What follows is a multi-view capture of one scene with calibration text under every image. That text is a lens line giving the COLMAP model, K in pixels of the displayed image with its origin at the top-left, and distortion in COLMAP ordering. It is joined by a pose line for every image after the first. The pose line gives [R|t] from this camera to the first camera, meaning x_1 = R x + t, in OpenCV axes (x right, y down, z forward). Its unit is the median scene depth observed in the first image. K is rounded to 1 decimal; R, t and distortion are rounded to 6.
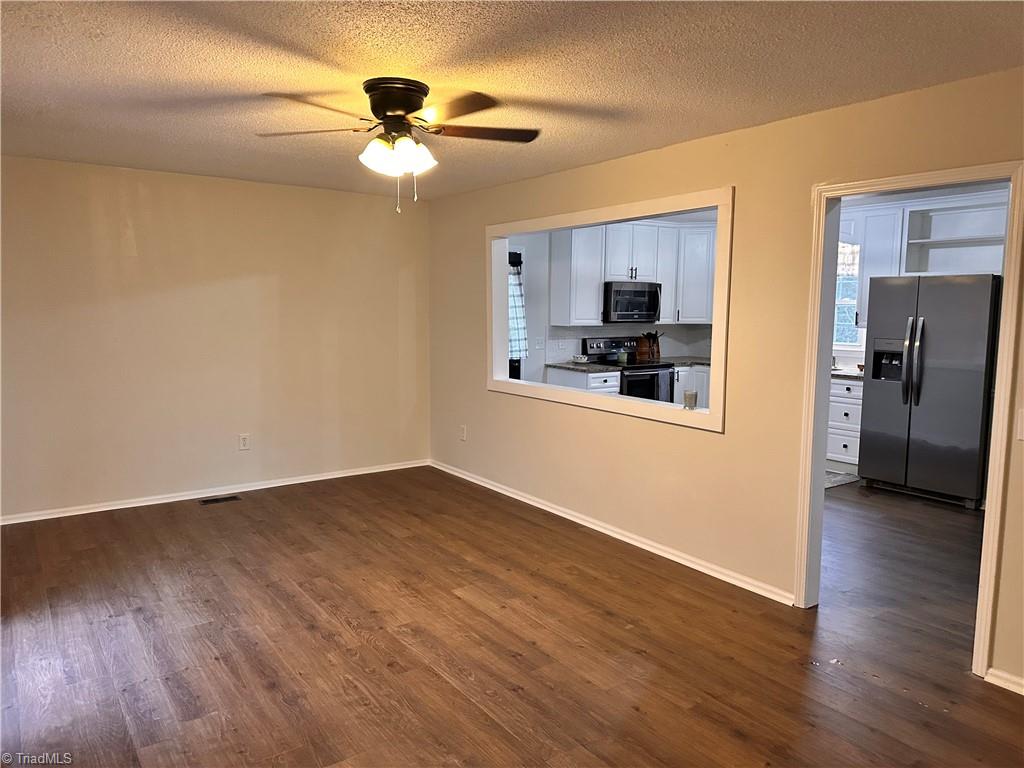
lens RADIAL K [[705.4, 0, 513.6], [0, 705.4, 394.7], [0, 0, 1]] dist [0.104919, -0.141452]
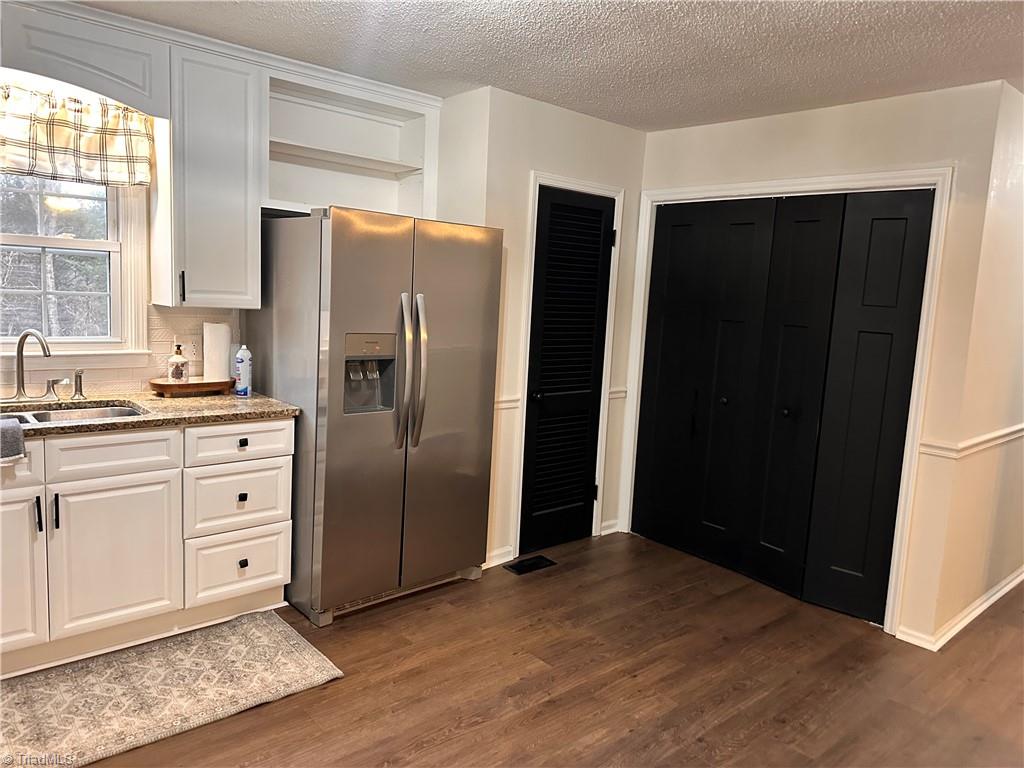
lens RADIAL K [[722.6, 0, 513.6], [0, 722.6, 378.2], [0, 0, 1]] dist [0.056474, -0.072327]
pose [[-0.107862, -0.139208, 0.984371, -0.010069], [0.067154, 0.986866, 0.146919, -0.151767], [-0.991895, 0.081952, -0.097097, 1.248599]]
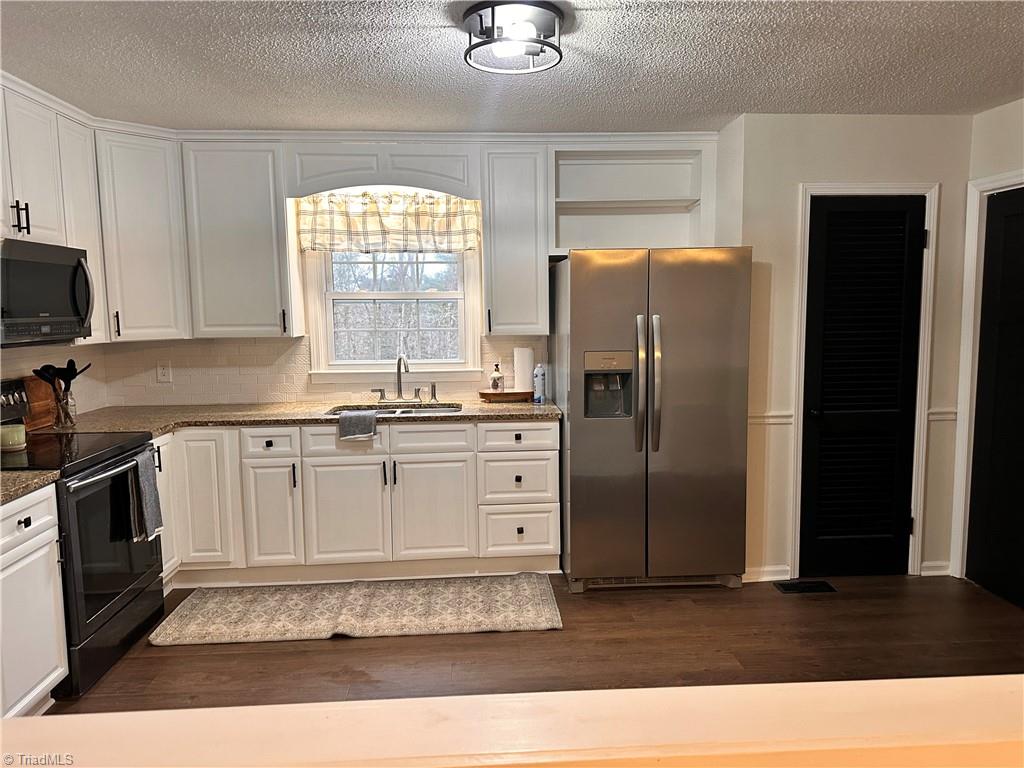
lens RADIAL K [[719.8, 0, 518.7], [0, 719.8, 387.1], [0, 0, 1]] dist [0.118005, -0.154541]
pose [[0.525499, -0.108808, 0.843808, -0.057583], [0.121410, 0.991229, 0.052207, -0.116247], [-0.842087, 0.075012, 0.534100, 0.966268]]
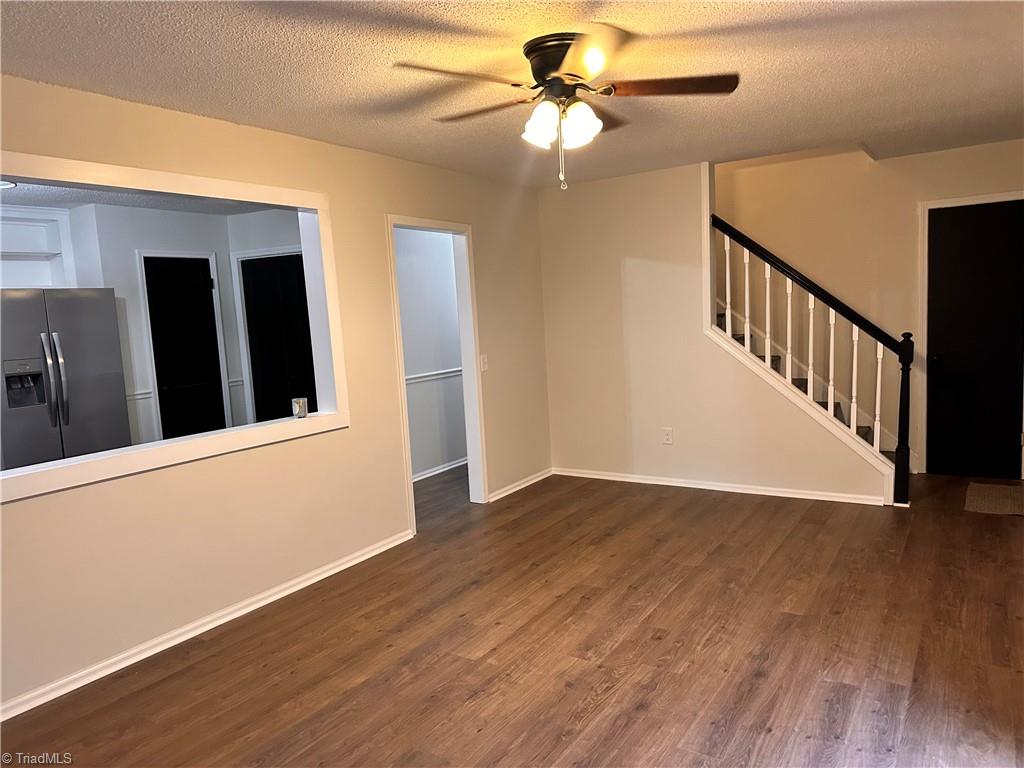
lens RADIAL K [[719.8, 0, 518.7], [0, 719.8, 387.1], [0, 0, 1]] dist [0.118005, -0.154541]
pose [[-0.370508, -0.094641, 0.923995, -0.705654], [0.160852, 0.973227, 0.164183, -0.124158], [-0.914795, 0.209458, -0.345365, 1.000218]]
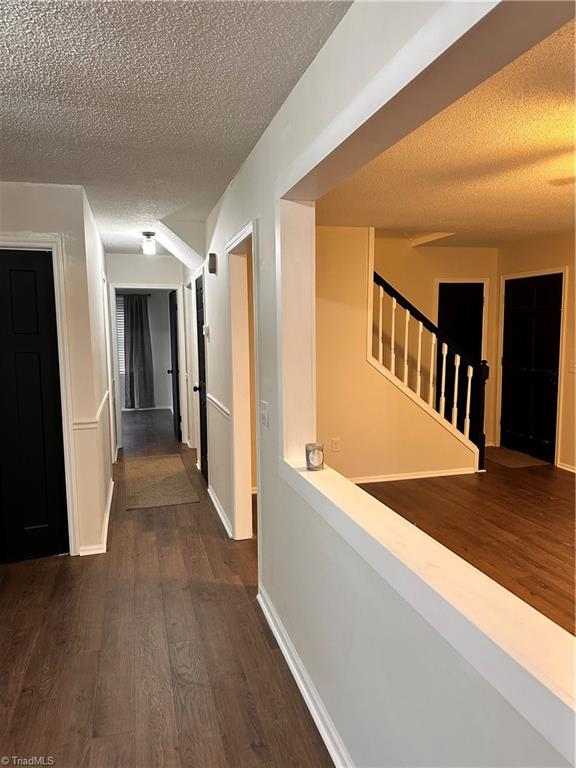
lens RADIAL K [[536.0, 0, 288.0], [0, 536.0, 384.0], [0, 0, 1]] dist [-0.002426, -0.002522]
pose [[-0.940510, -0.034114, 0.338048, 0.091213], [0.042139, 0.975553, 0.215685, -0.168168], [-0.337142, 0.217099, -0.916081, 1.392284]]
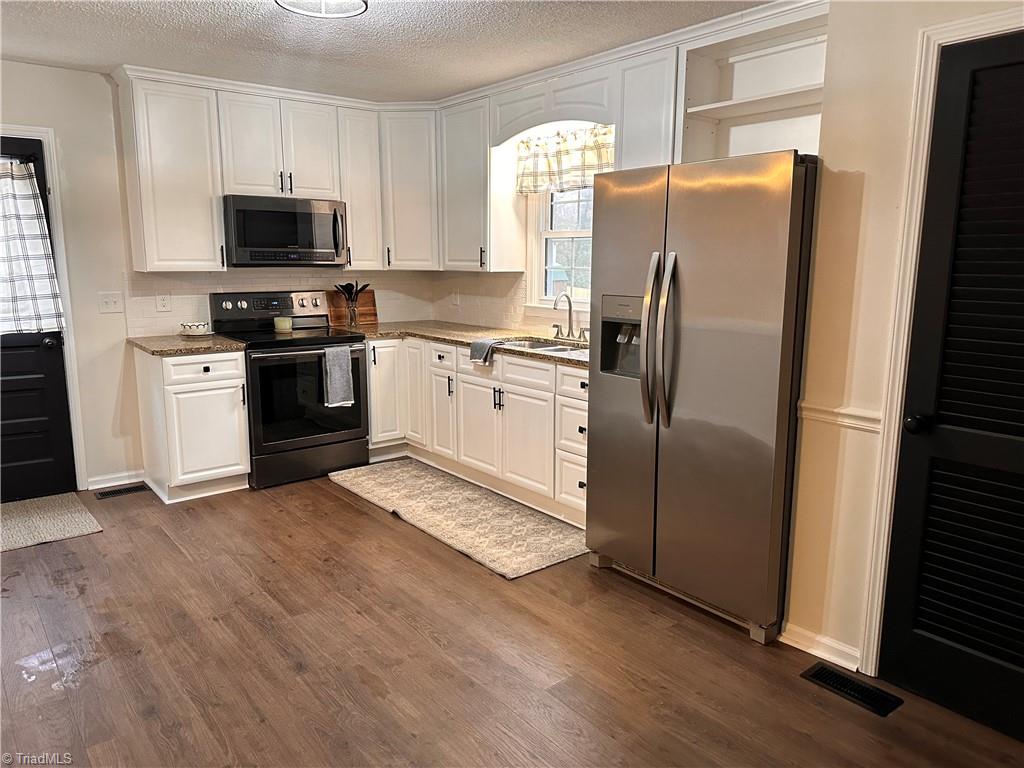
lens RADIAL K [[717.8, 0, 513.7], [0, 717.8, 382.4], [0, 0, 1]] dist [0.159119, -0.279583]
pose [[0.998250, -0.014501, 0.057336, 0.543902], [0.011695, 0.998732, 0.048966, -0.055114], [-0.057973, -0.048209, 0.997153, 0.635056]]
